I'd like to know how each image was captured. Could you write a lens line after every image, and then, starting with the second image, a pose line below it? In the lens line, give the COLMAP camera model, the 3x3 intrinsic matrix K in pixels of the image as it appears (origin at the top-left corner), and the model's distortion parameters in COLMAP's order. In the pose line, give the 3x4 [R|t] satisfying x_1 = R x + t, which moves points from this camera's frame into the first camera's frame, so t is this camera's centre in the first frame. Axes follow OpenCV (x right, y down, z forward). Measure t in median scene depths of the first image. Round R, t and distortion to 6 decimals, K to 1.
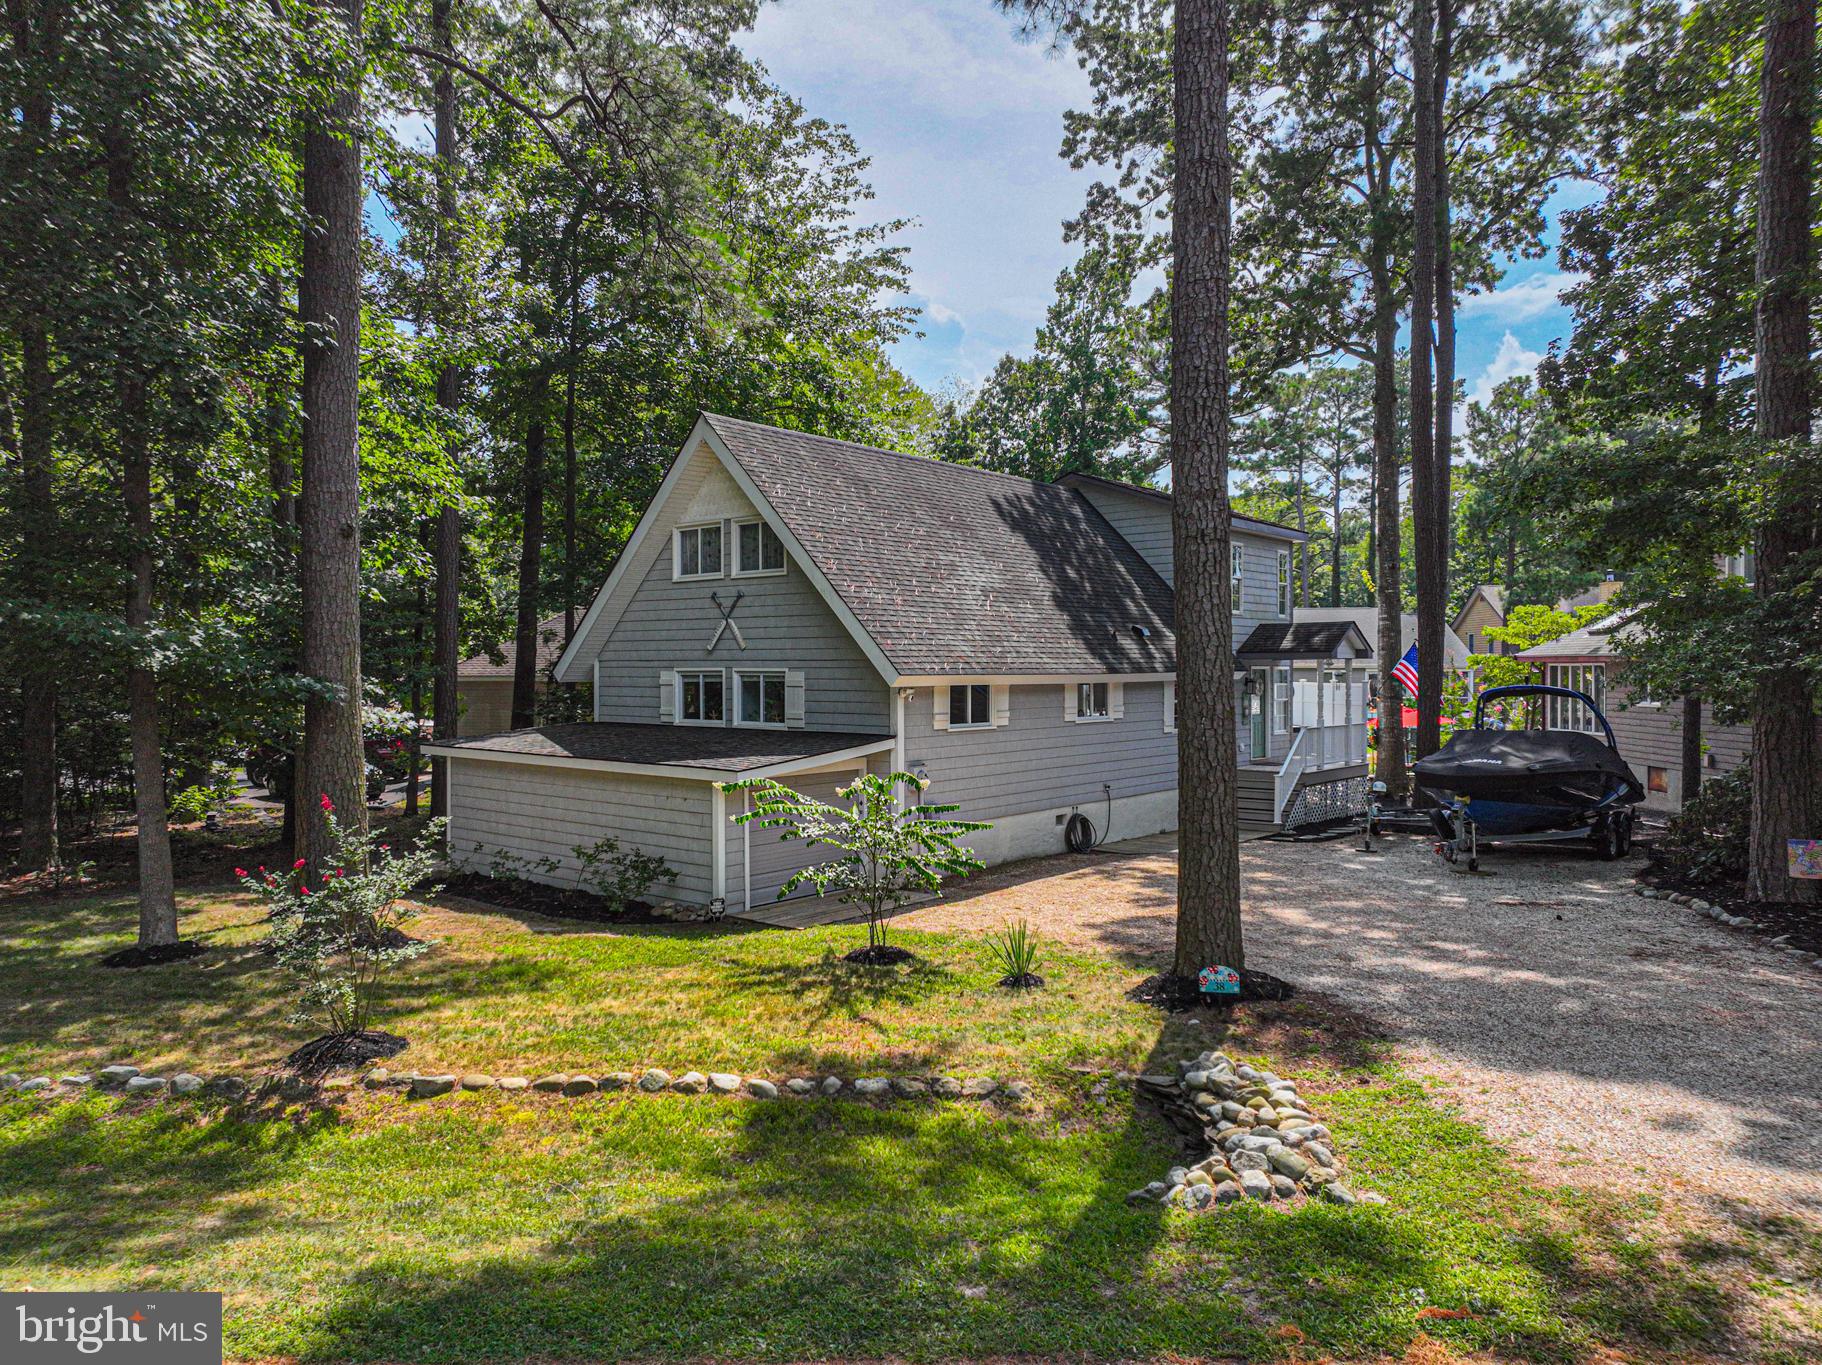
lens RADIAL K [[1252.4, 0, 876.7], [0, 1252.4, 683.2], [0, 0, 1]] dist [-0.011741, 0.023241]
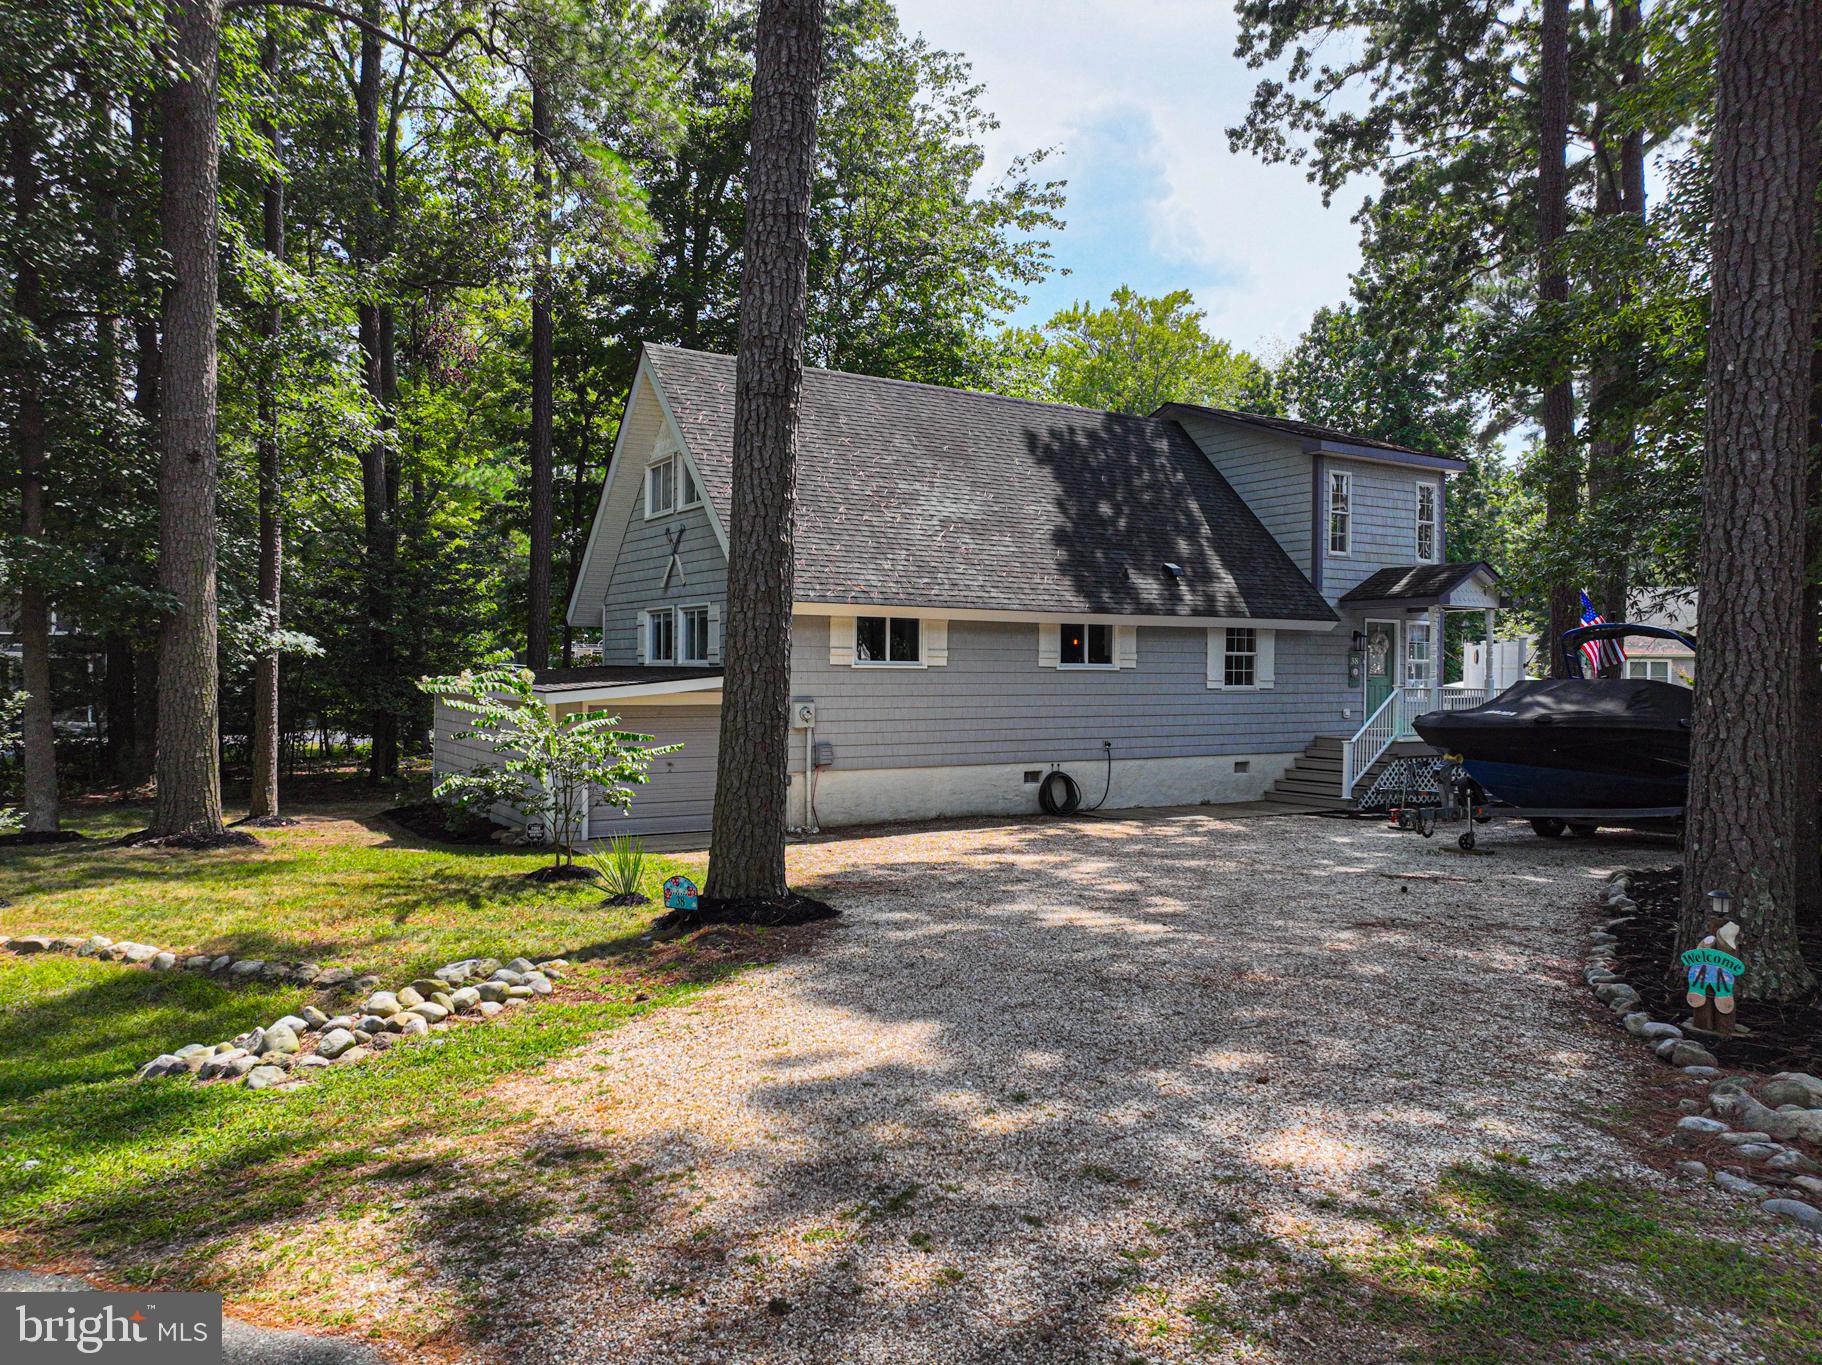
lens RADIAL K [[1281.1, 0, 916.2], [0, 1281.1, 682.9], [0, 0, 1]] dist [-0.004453, 0.018371]
pose [[0.949794, 0.012157, -0.312640, 0.377958], [-0.014035, 0.999894, -0.003759, 0.050209], [0.312561, 0.007959, 0.949864, 0.114054]]
